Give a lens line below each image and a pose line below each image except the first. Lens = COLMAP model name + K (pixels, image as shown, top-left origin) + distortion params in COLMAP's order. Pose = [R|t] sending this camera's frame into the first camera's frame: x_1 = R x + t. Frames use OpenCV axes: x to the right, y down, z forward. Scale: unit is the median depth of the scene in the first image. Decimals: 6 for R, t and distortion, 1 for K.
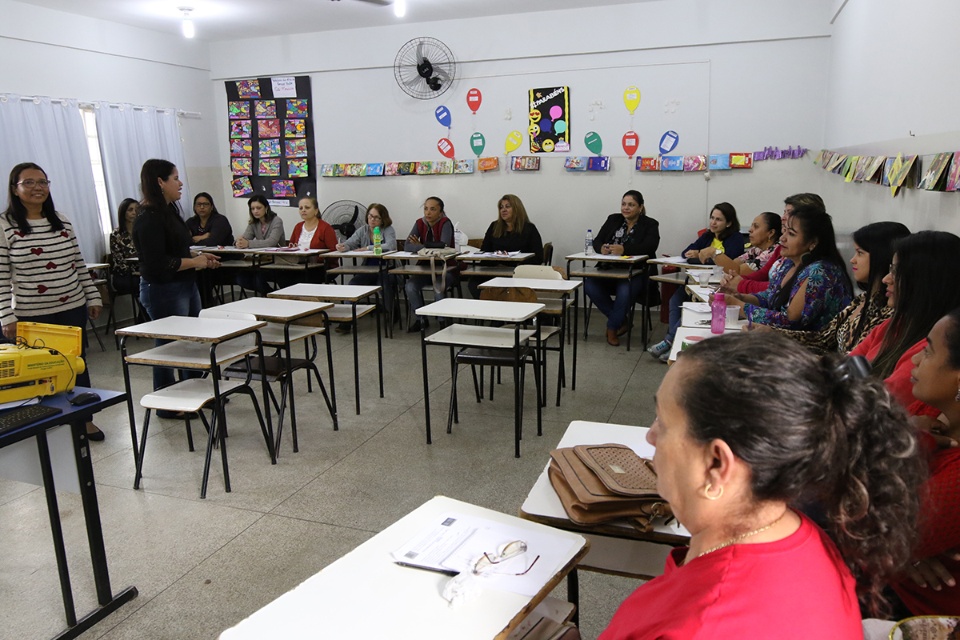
lens RADIAL K [[707.3, 0, 481.4], [0, 707.3, 312.7], [0, 0, 1]] dist [-0.021602, -0.006267]
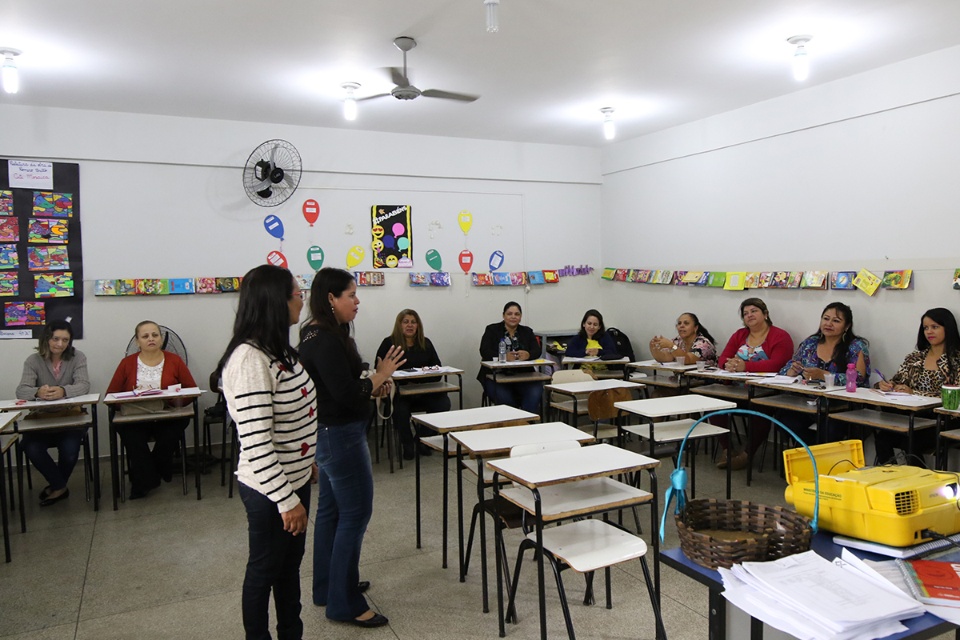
lens RADIAL K [[707.3, 0, 484.9], [0, 707.3, 326.0], [0, 0, 1]] dist [-0.021602, -0.006267]
pose [[0.693238, -0.045512, 0.719270, -0.540107], [0.149423, 0.985395, -0.081663, -0.044823], [-0.705048, 0.164087, 0.689915, 0.231246]]
